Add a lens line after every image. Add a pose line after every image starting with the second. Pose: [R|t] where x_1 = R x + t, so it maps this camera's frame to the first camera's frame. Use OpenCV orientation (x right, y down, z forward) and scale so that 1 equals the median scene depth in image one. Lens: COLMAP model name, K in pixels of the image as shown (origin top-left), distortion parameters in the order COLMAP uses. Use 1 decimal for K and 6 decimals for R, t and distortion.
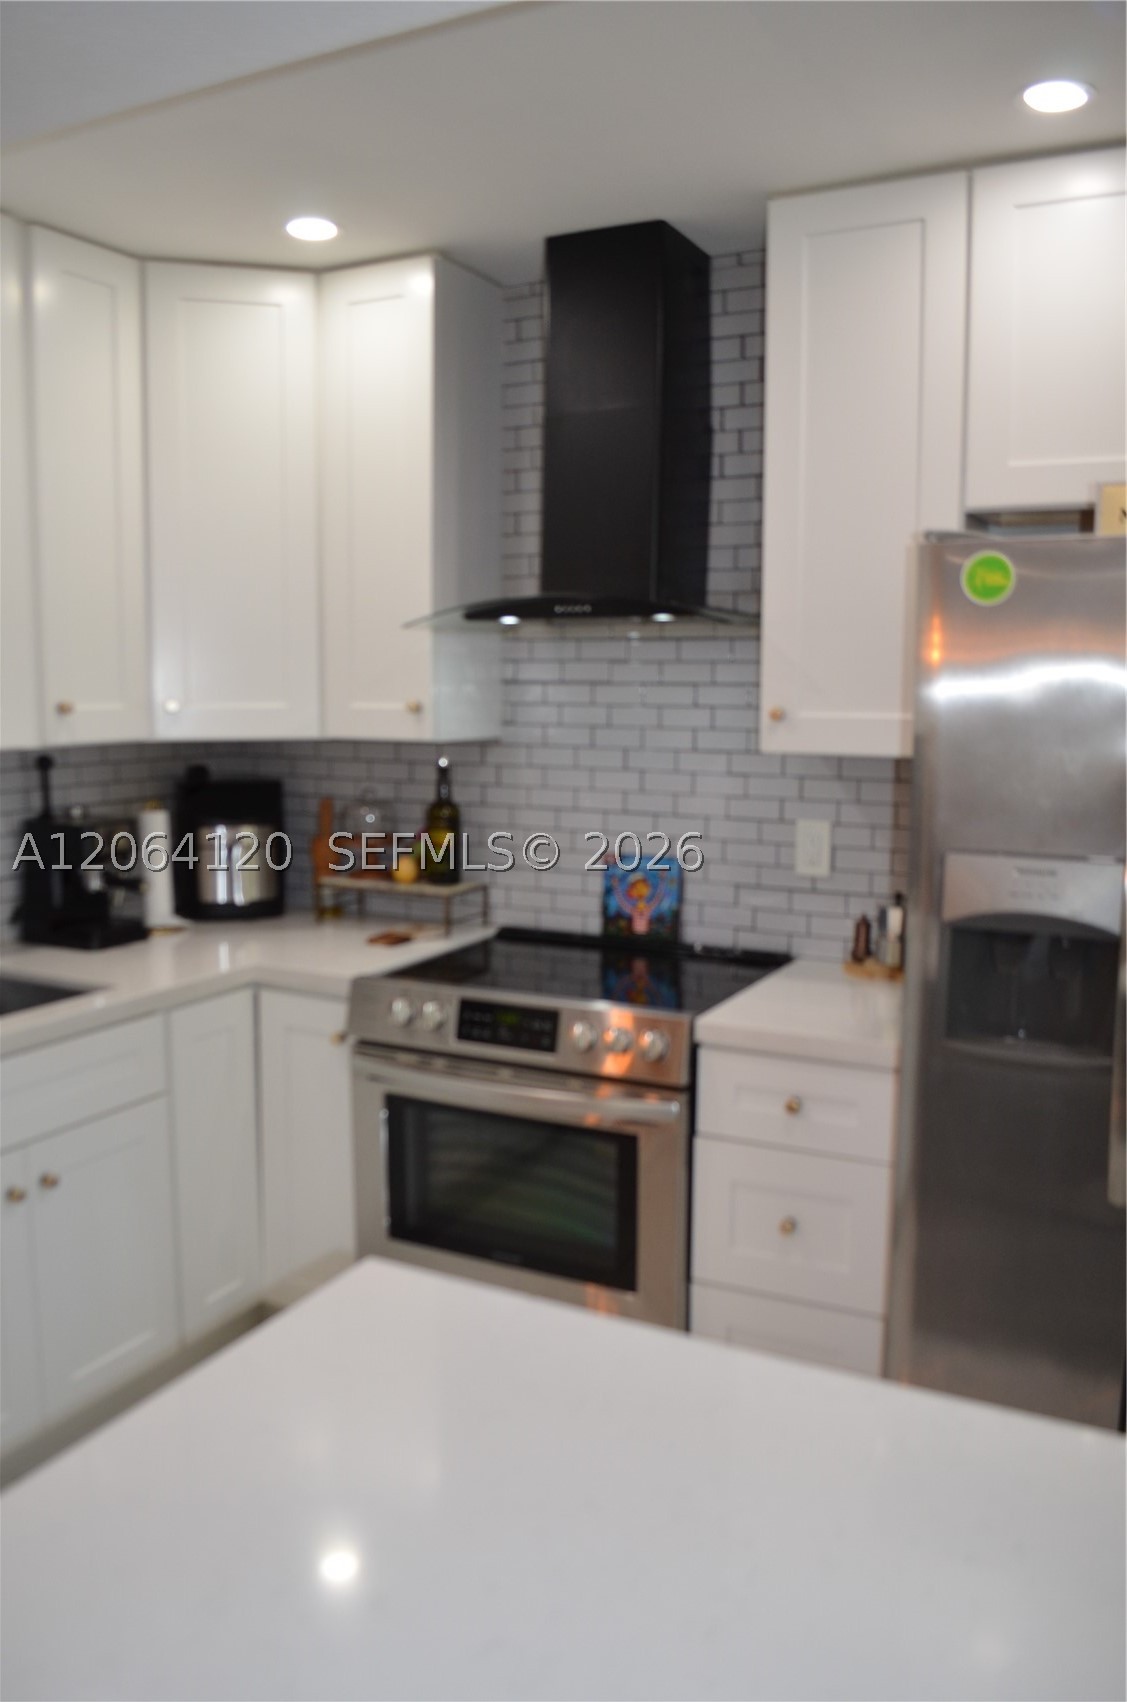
lens RADIAL K [[1324.6, 0, 530.6], [0, 1324.6, 852.6], [0, 0, 1]] dist [-0.084520, 0.005302]
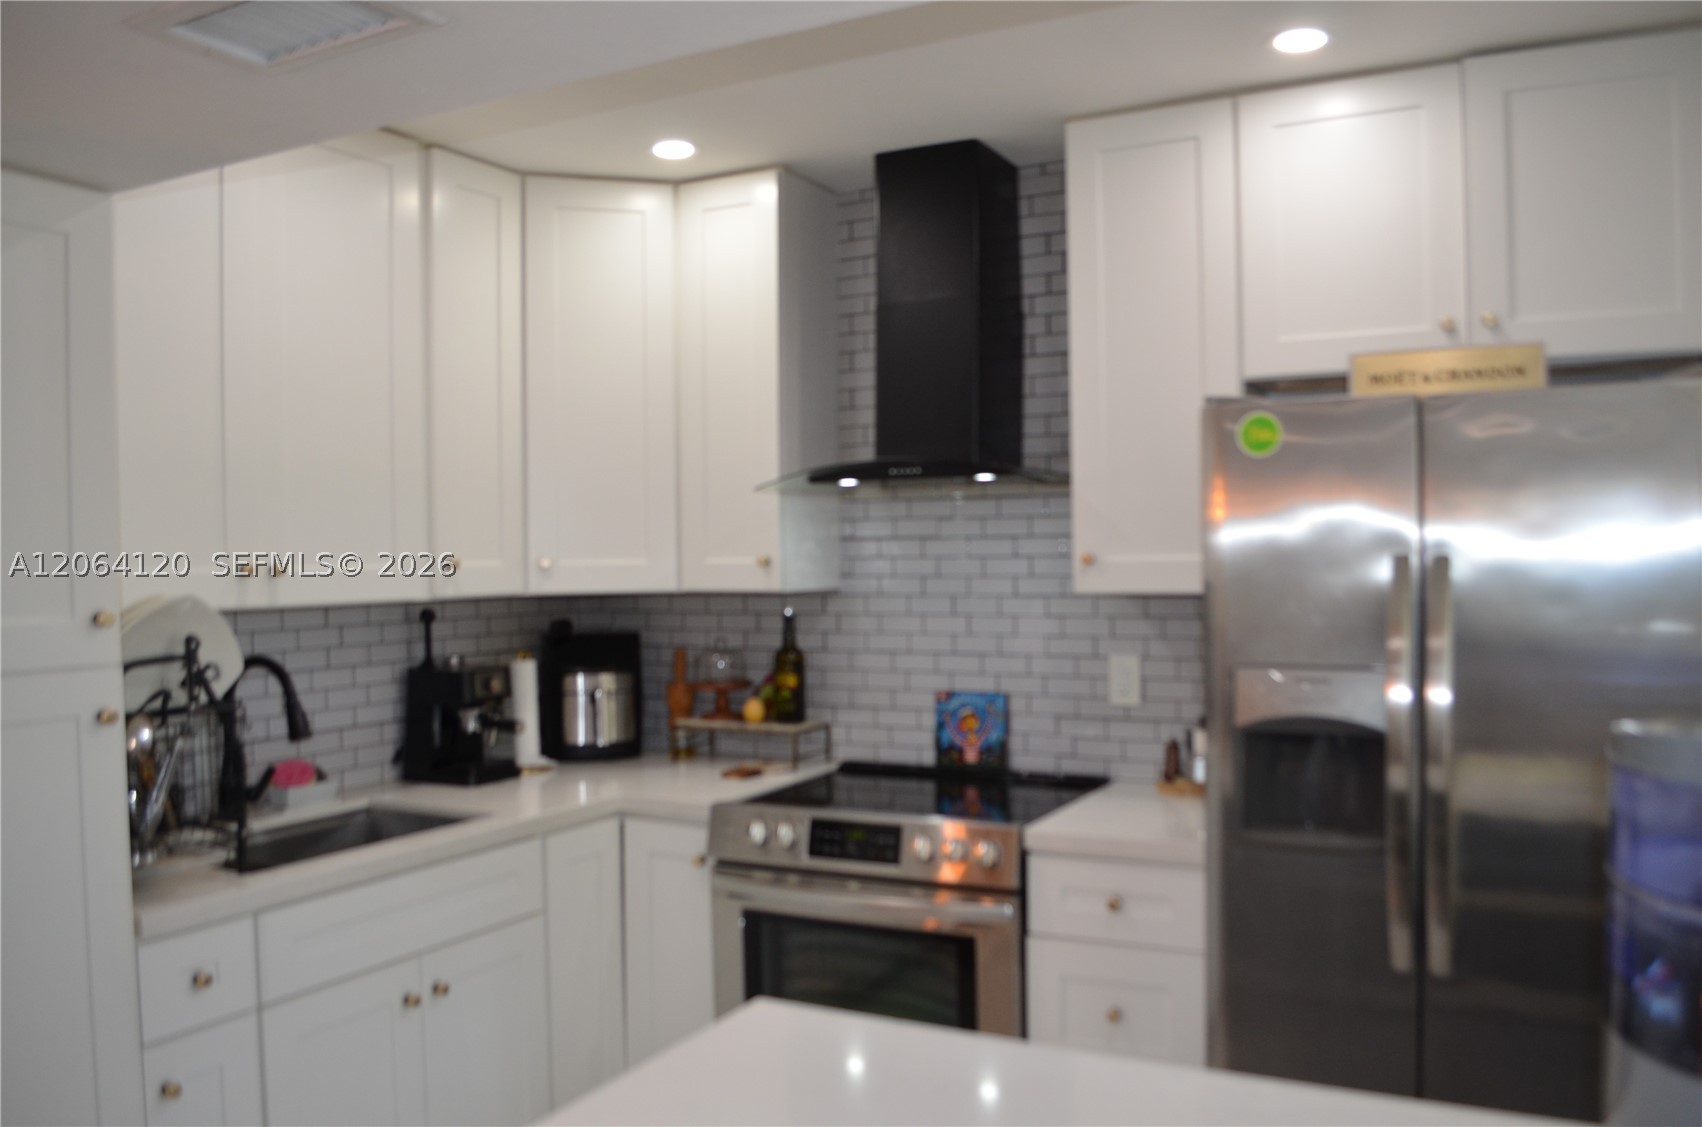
lens RADIAL K [[1324.6, 0, 851.0], [0, 1324.6, 563.5], [0, 0, 1]] dist [-0.084520, 0.005302]
pose [[0.999879, -0.015226, 0.003256, -0.018277], [0.015510, 0.992406, -0.122025, 0.030016], [-0.001373, 0.122060, 0.992522, -0.111466]]
